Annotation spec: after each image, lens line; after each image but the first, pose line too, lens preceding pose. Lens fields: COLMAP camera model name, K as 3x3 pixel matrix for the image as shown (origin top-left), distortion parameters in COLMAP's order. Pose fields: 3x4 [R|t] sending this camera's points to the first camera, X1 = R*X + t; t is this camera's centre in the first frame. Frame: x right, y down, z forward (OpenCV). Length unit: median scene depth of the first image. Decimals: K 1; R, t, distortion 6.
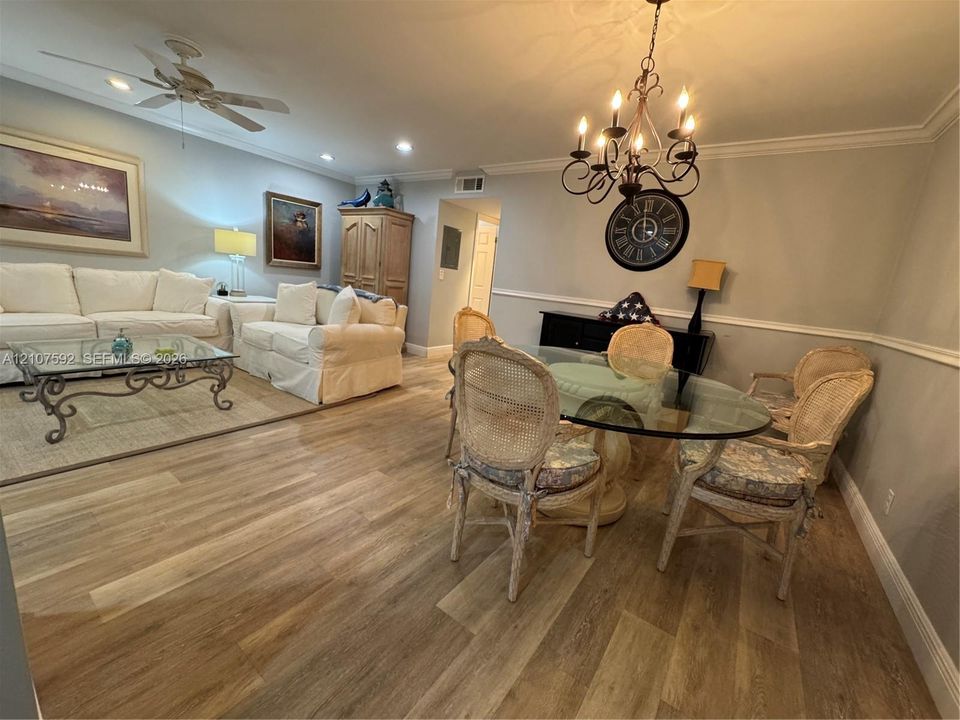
lens RADIAL K [[384.5, 0, 480.0], [0, 384.5, 360.0], [0, 0, 1]] dist [-0.001780, 0.000094]
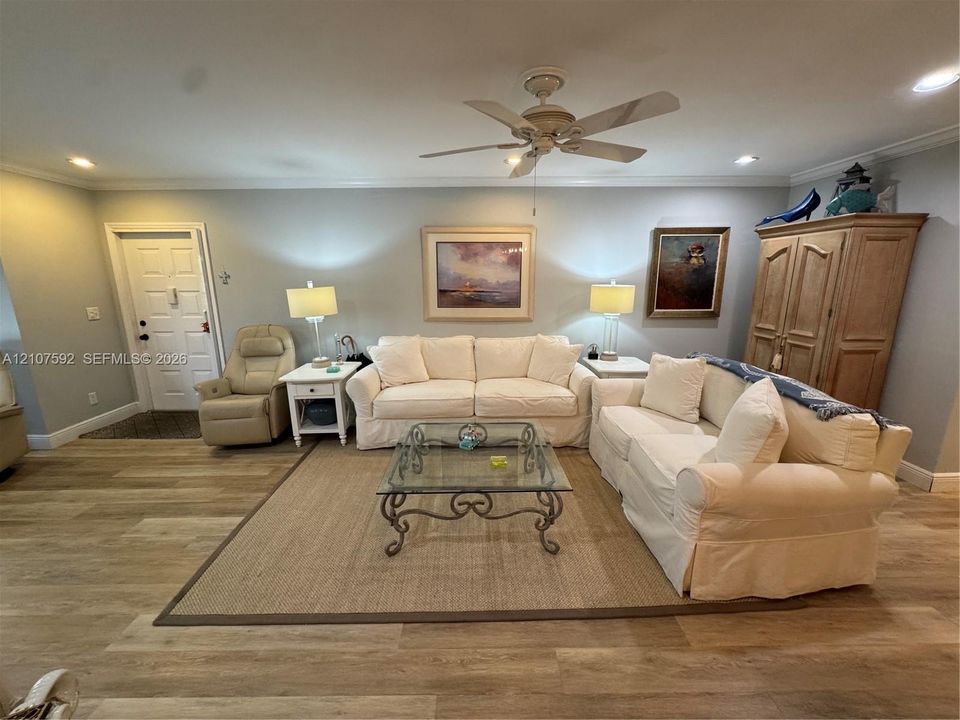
lens RADIAL K [[385.9, 0, 480.0], [0, 385.9, 360.0], [0, 0, 1]] dist [-0.003486, -0.000830]
pose [[0.586571, 0.069031, -0.806951, -0.121125], [-0.102235, 0.994702, 0.010778, -0.163668], [0.803419, 0.076177, 0.590521, 0.300937]]
